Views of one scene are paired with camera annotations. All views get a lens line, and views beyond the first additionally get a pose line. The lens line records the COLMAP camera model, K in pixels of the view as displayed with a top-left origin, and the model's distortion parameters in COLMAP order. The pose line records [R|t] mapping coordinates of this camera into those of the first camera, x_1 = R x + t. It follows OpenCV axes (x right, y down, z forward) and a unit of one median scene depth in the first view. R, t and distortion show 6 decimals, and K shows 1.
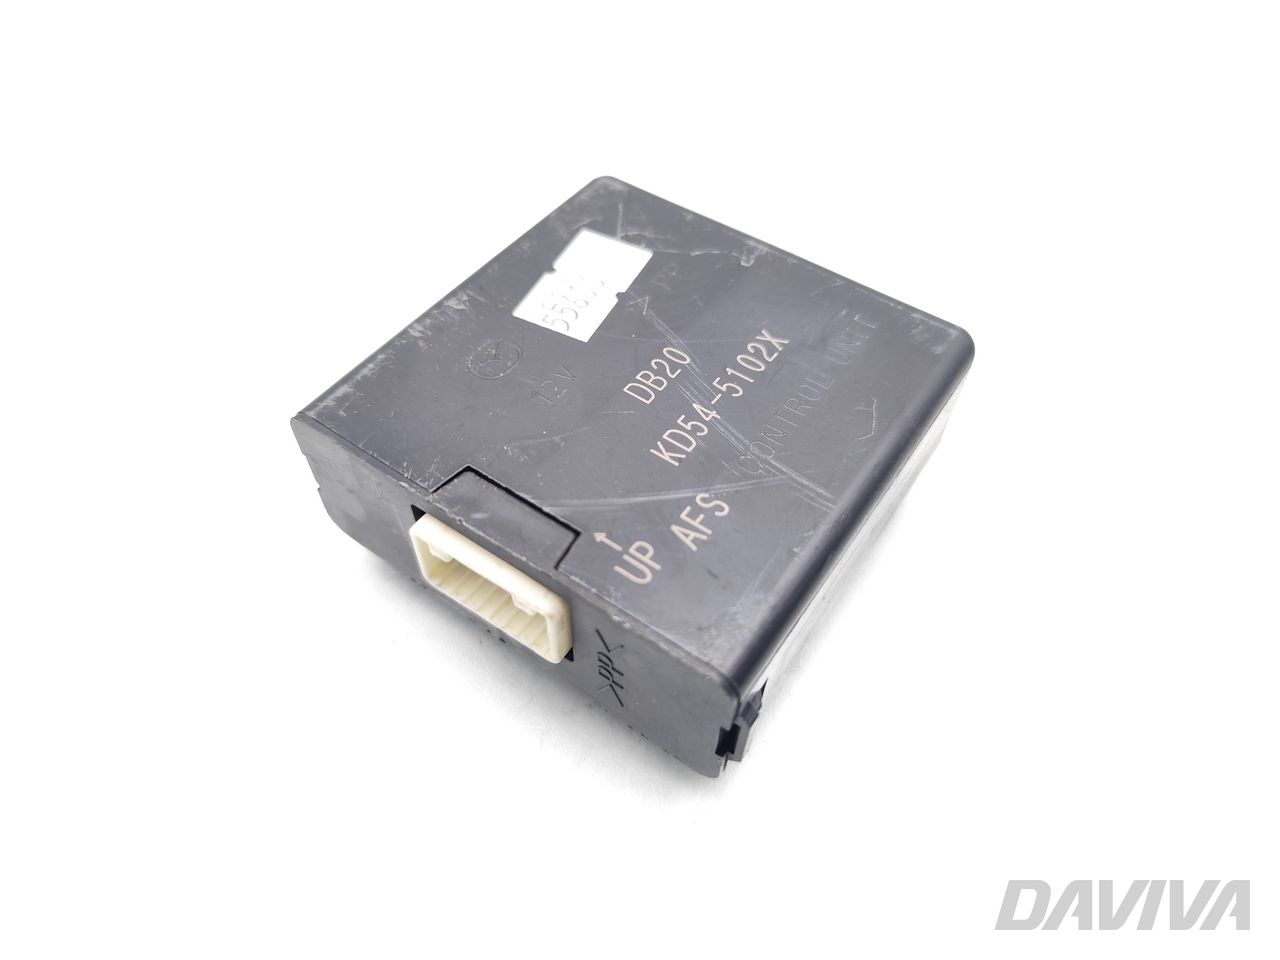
lens RADIAL K [[946.4, 0, 640.0], [0, 946.4, 480.0], [0, 0, 1]] dist [0.055103, -0.000685]
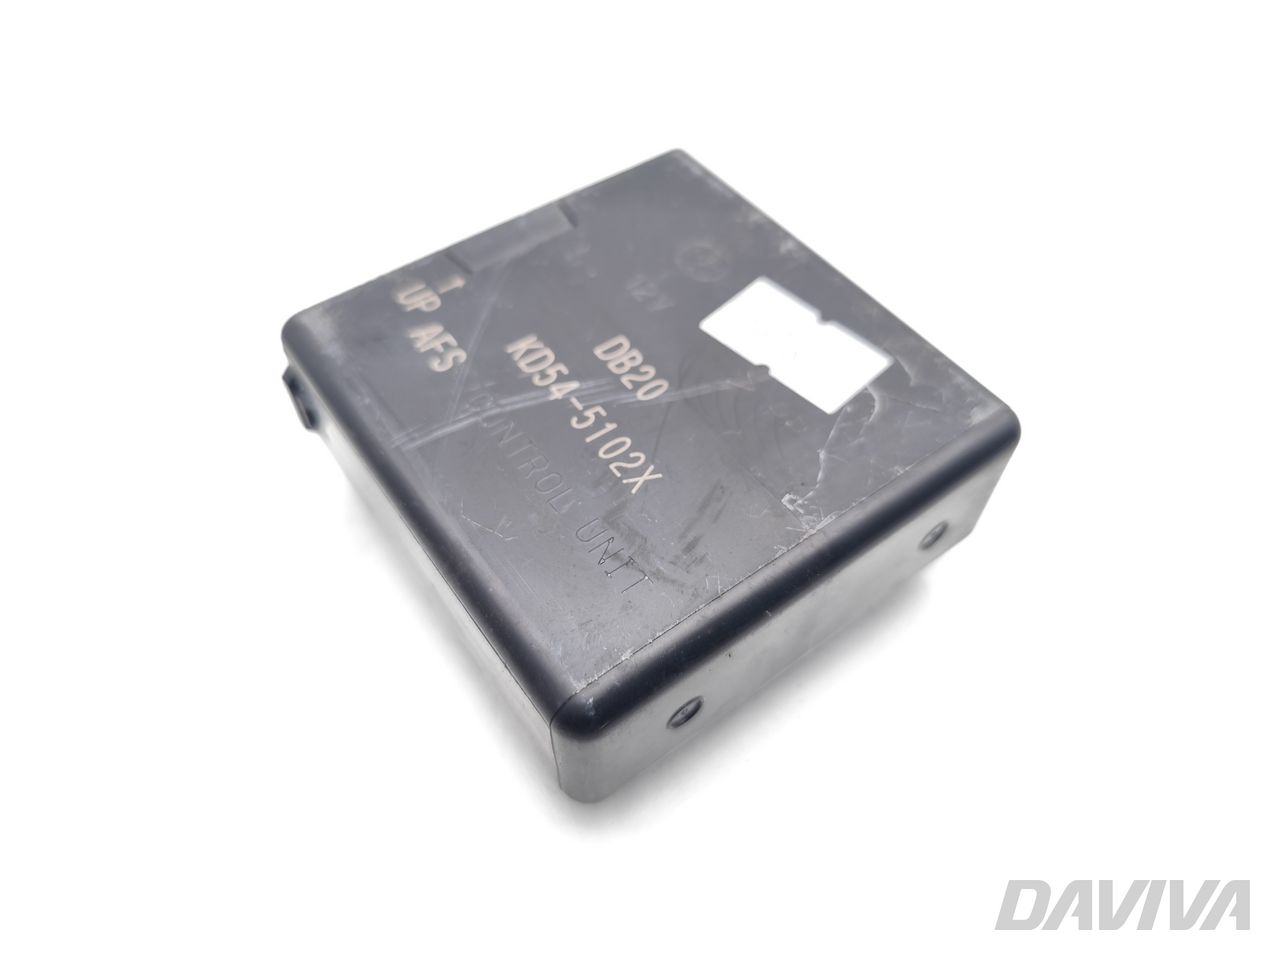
lens RADIAL K [[946.4, 0, 640.0], [0, 946.4, 480.0], [0, 0, 1]] dist [0.055103, -0.000685]
pose [[-0.318480, 0.743131, -0.588495, 0.644635], [-0.756660, 0.174663, 0.630046, -0.684931], [0.570995, 0.645948, 0.506671, 0.611101]]
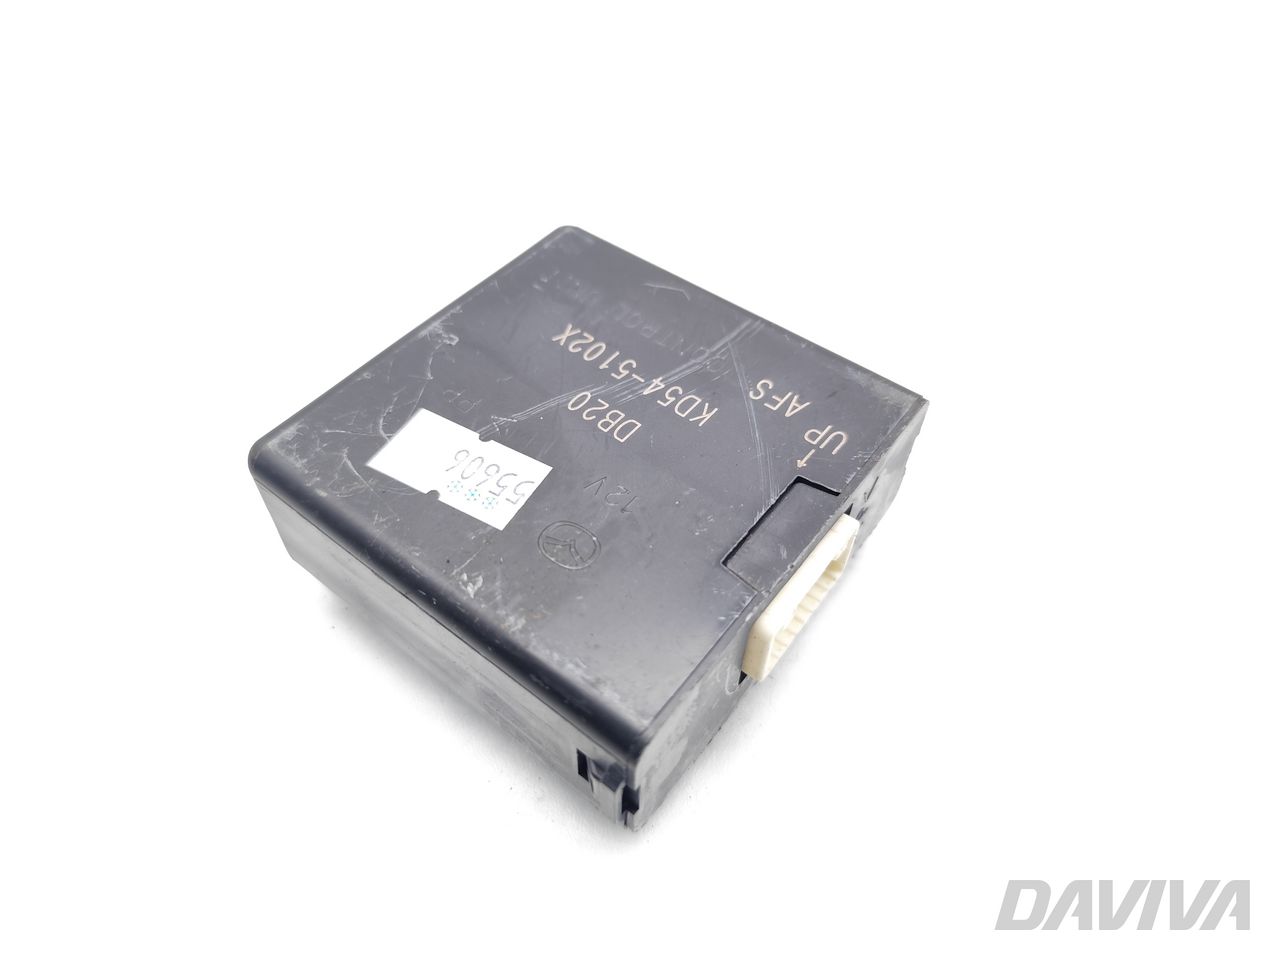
lens RADIAL K [[946.4, 0, 640.0], [0, 946.4, 480.0], [0, 0, 1]] dist [0.055103, -0.000685]
pose [[0.054639, -0.783861, 0.618528, -0.670128], [0.781018, 0.419498, 0.462637, -0.528071], [-0.622114, 0.457804, 0.635130, 0.360011]]
